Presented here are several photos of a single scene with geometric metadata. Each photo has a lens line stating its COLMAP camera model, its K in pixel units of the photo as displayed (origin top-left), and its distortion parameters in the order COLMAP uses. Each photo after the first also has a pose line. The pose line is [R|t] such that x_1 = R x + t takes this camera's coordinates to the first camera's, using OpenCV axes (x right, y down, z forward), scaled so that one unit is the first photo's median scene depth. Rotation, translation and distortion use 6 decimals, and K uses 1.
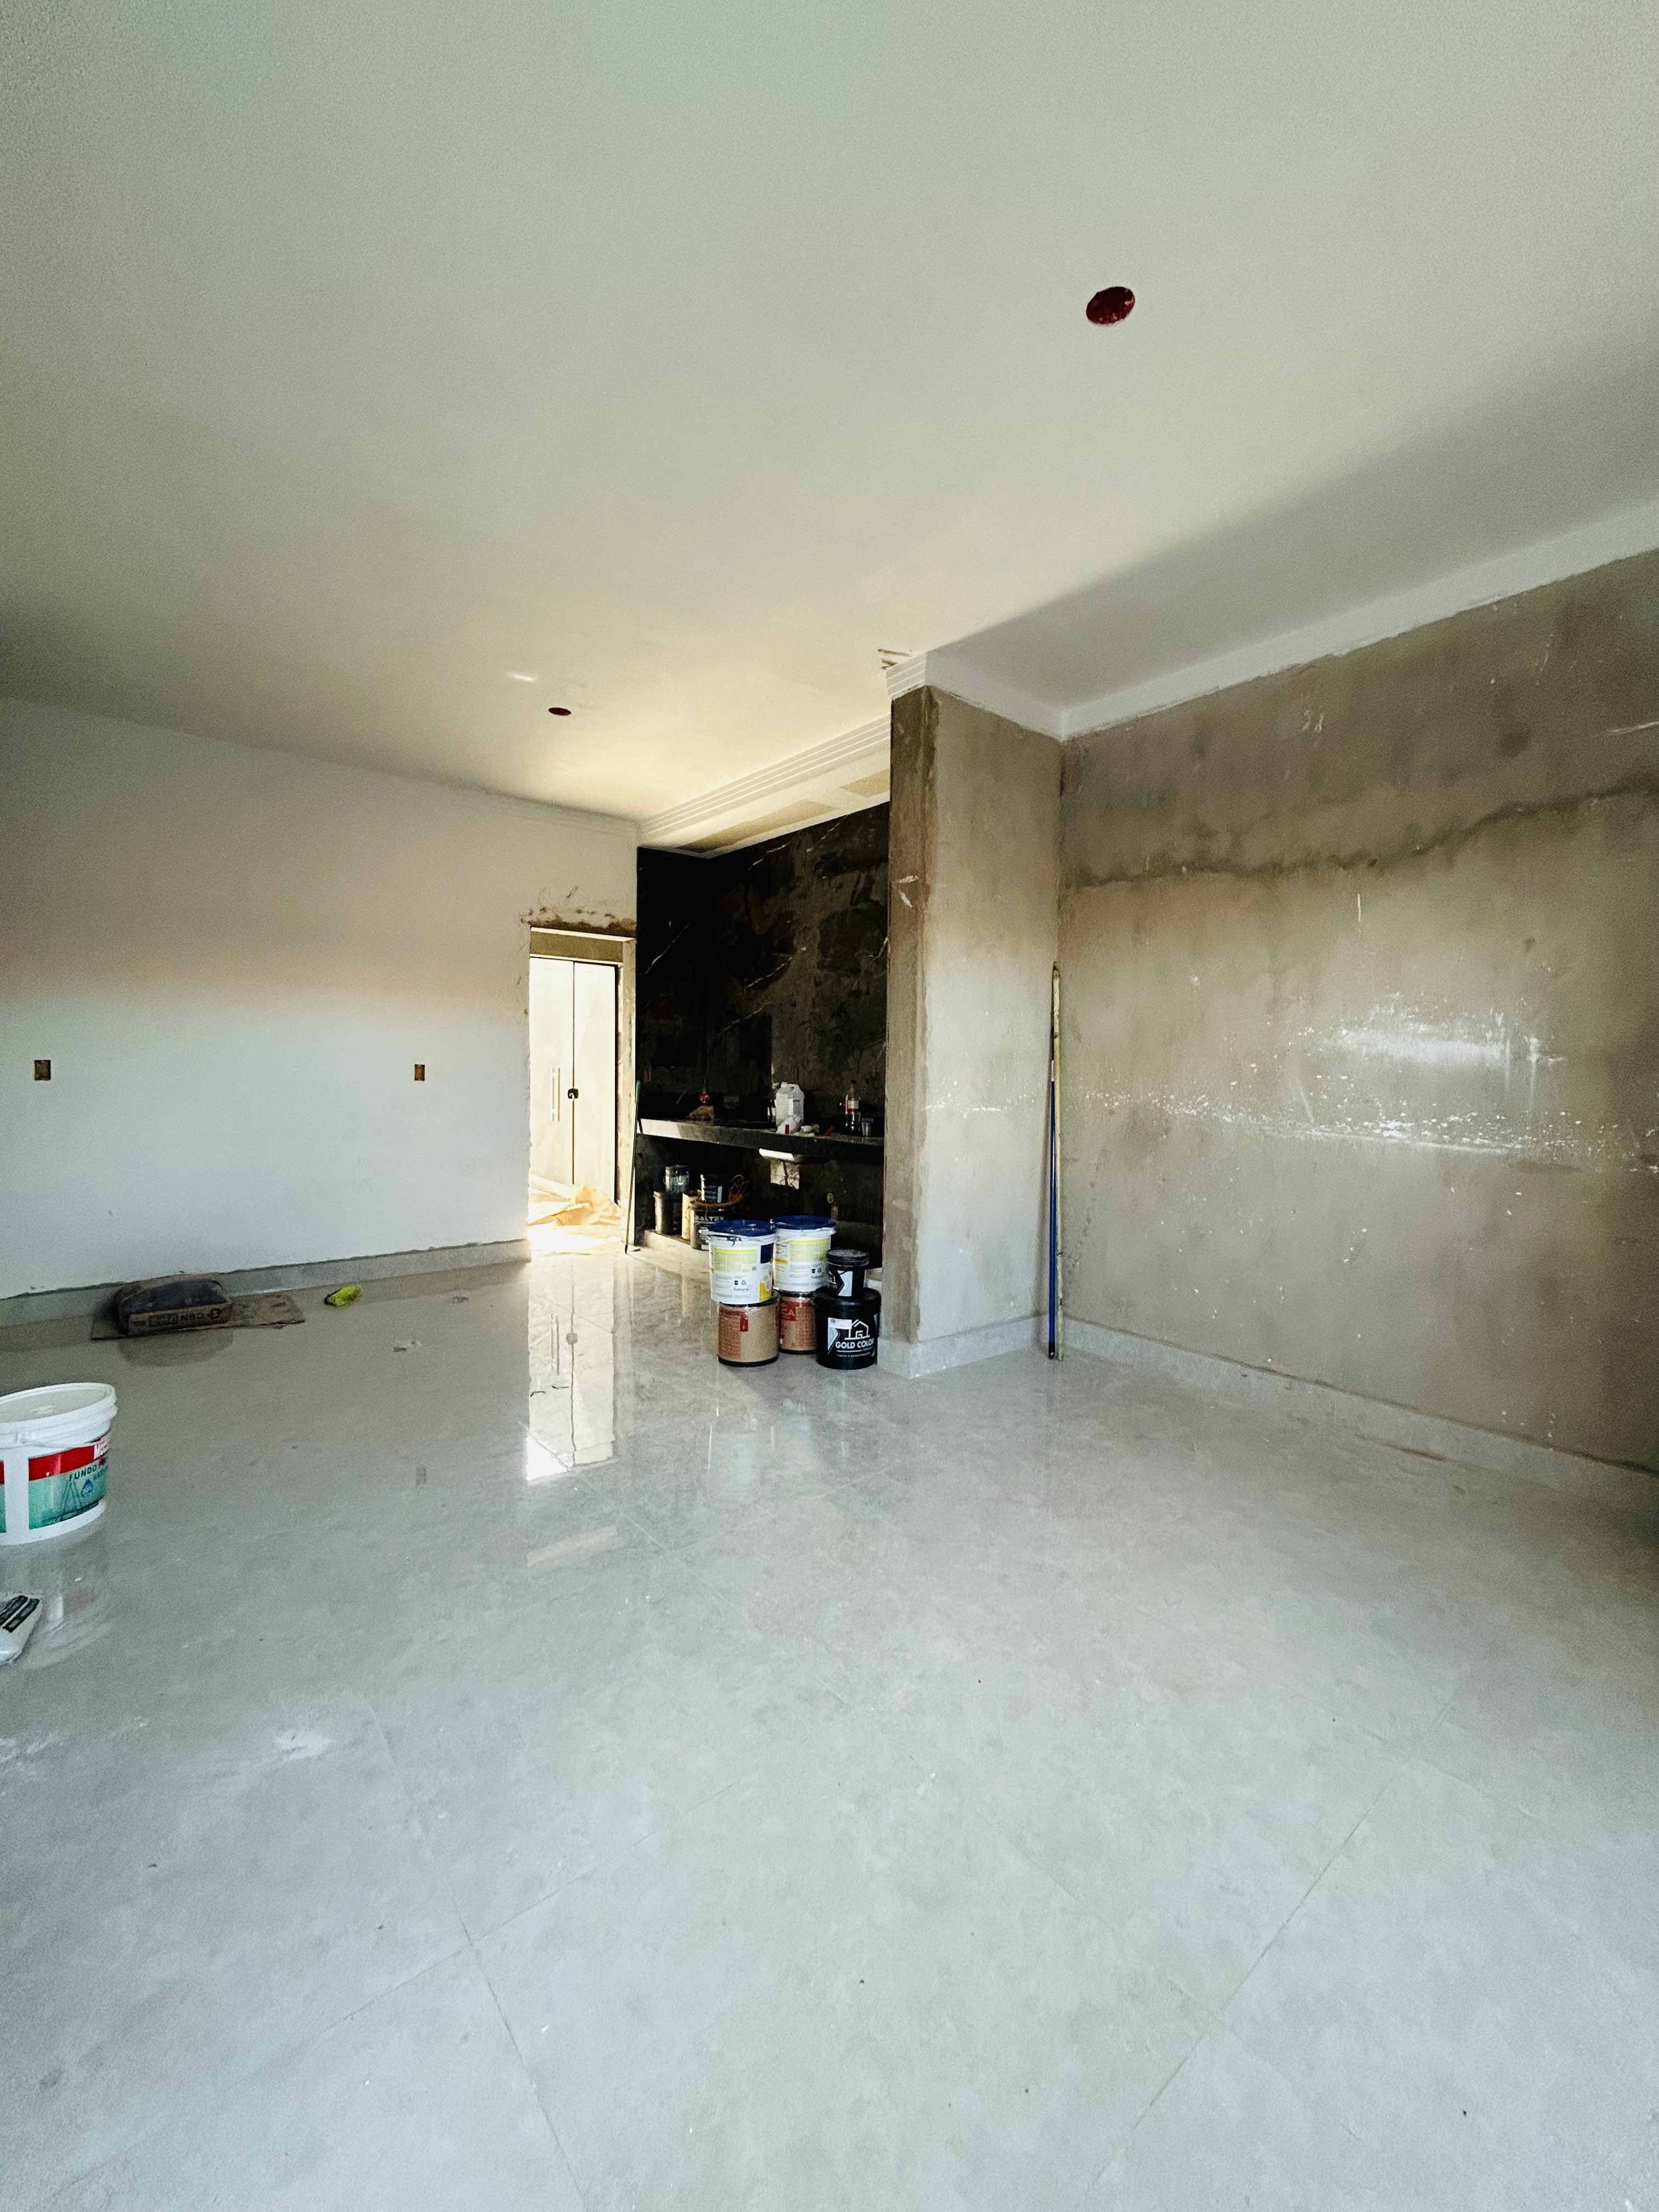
lens RADIAL K [[903.3, 0, 829.5], [0, 903.3, 1106.0], [0, 0, 1]] dist [-0.002245, -0.000480]
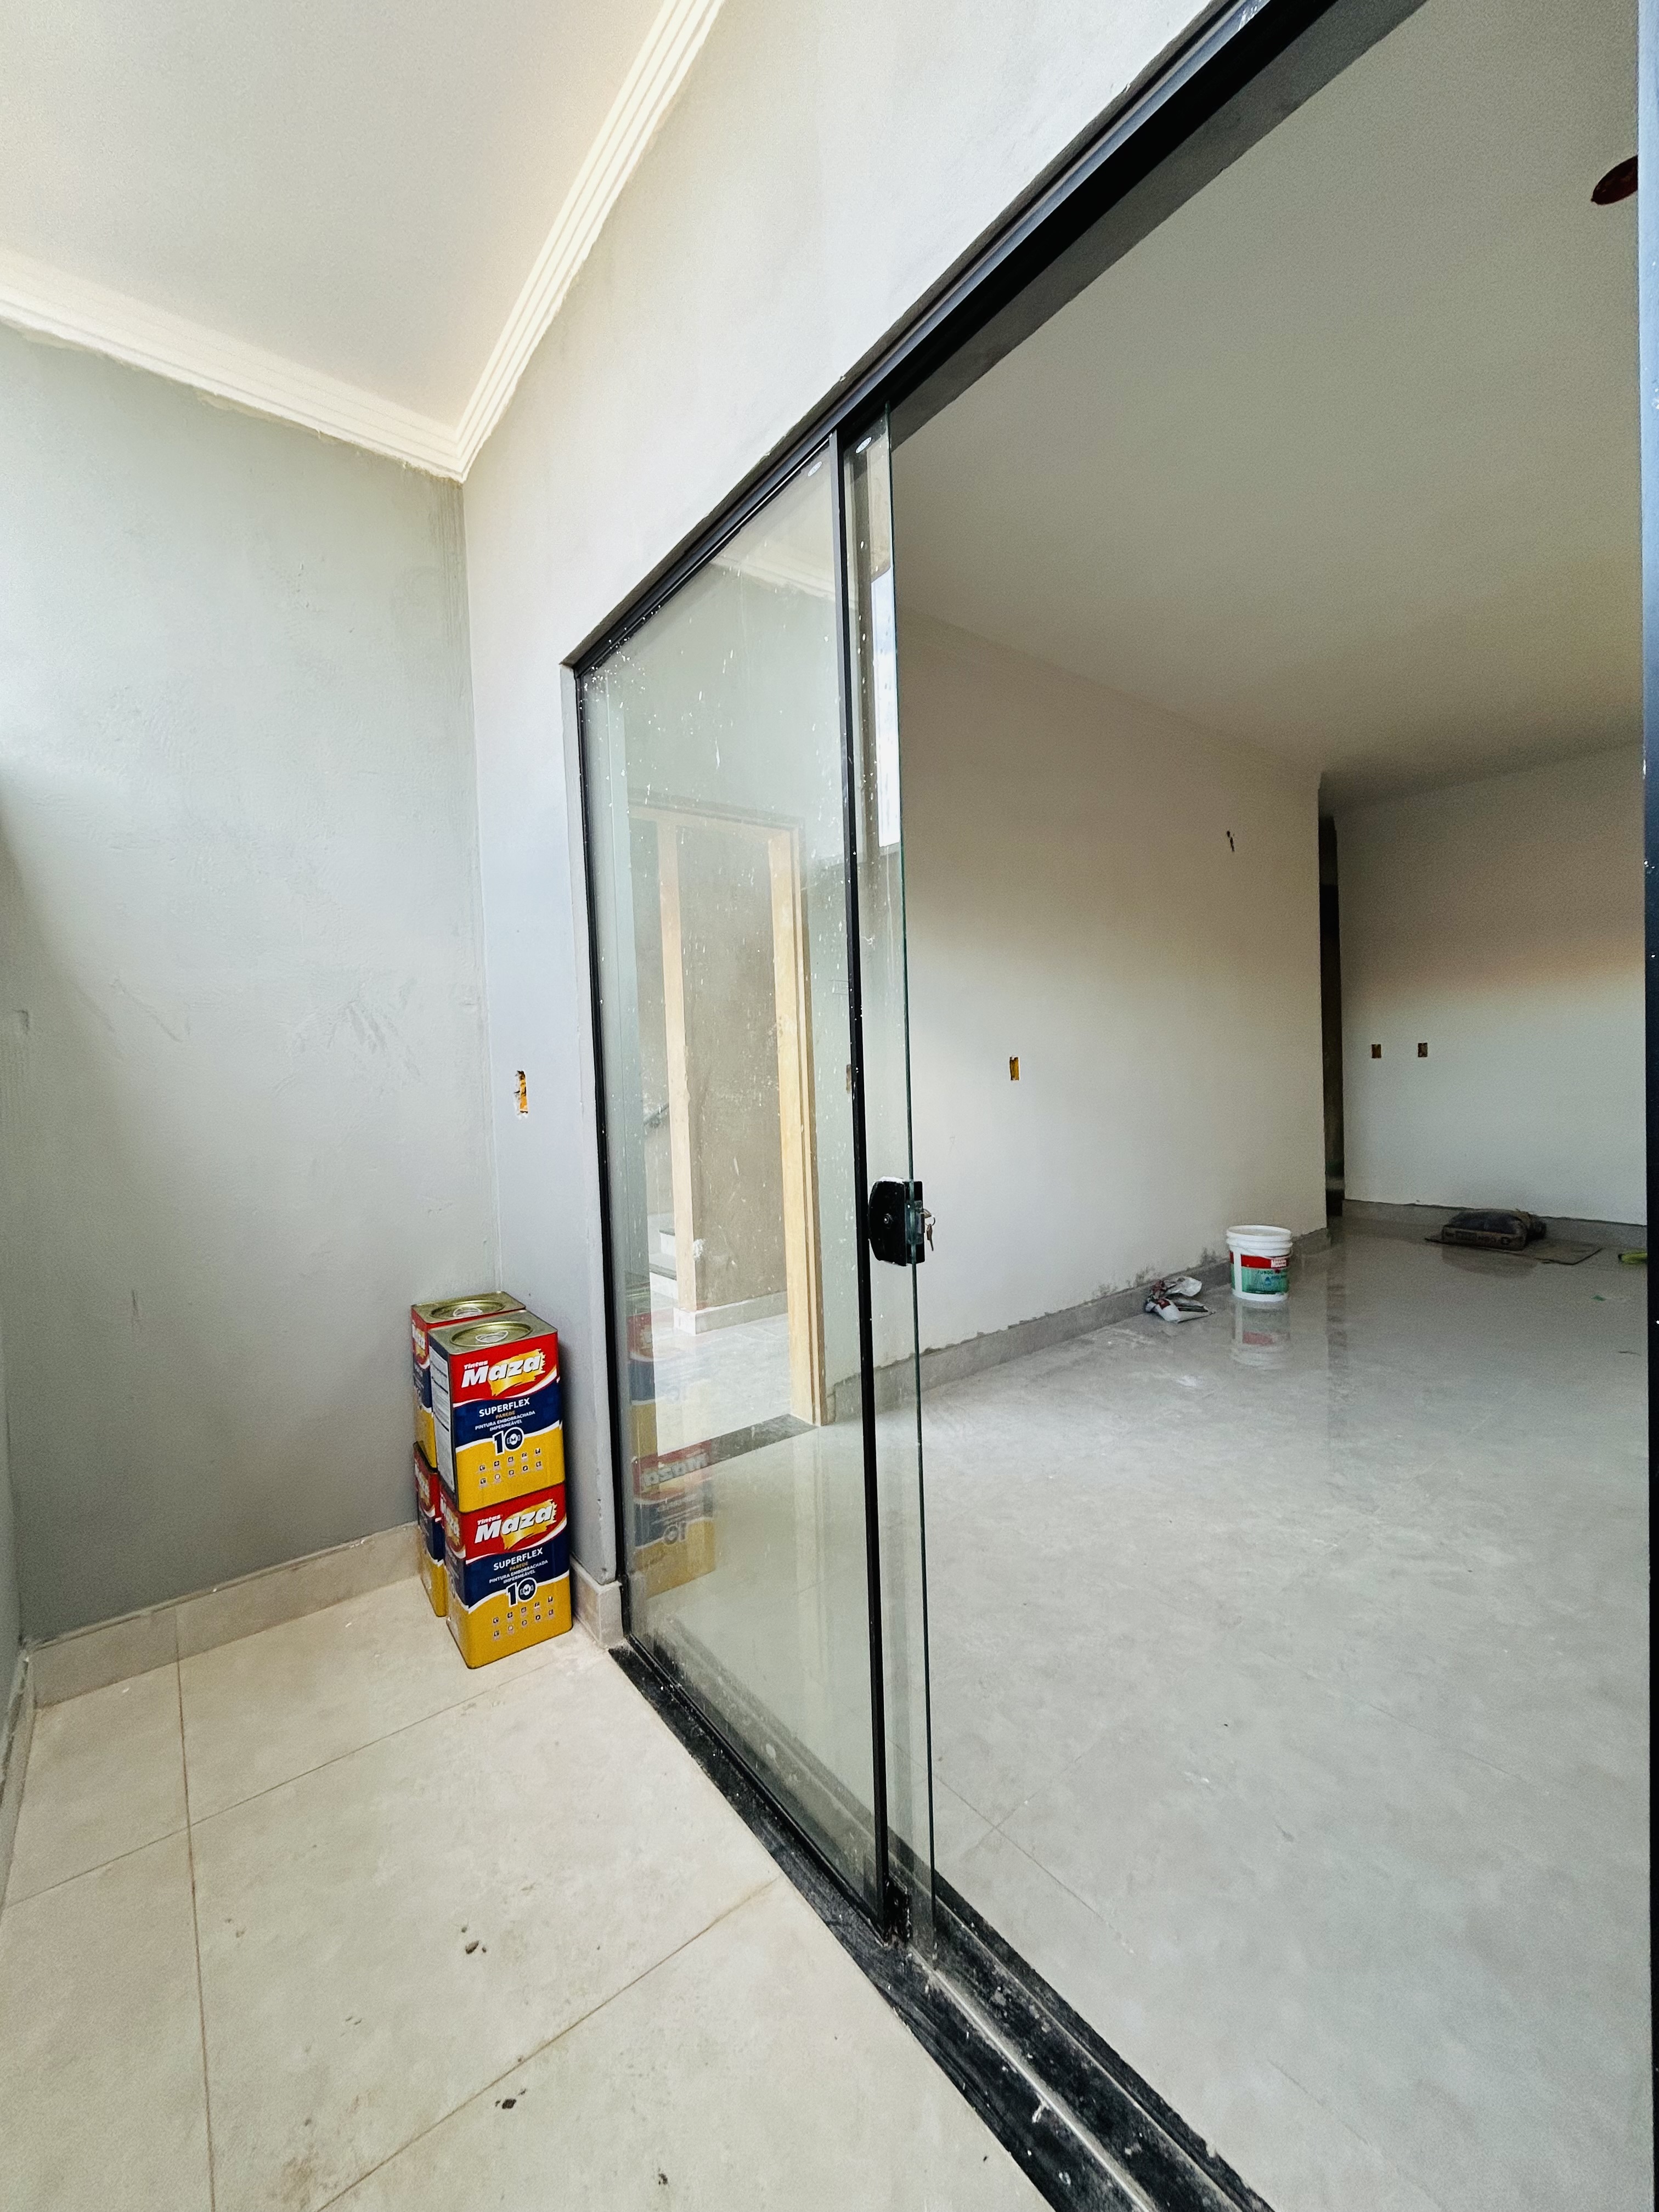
lens RADIAL K [[903.3, 0, 829.5], [0, 903.3, 1106.0], [0, 0, 1]] dist [-0.002245, -0.000480]
pose [[-0.041329, 0.034245, -0.998559, 1.321538], [-0.000245, 0.999412, 0.034284, 0.001765], [0.999146, 0.001662, -0.041297, 0.223968]]
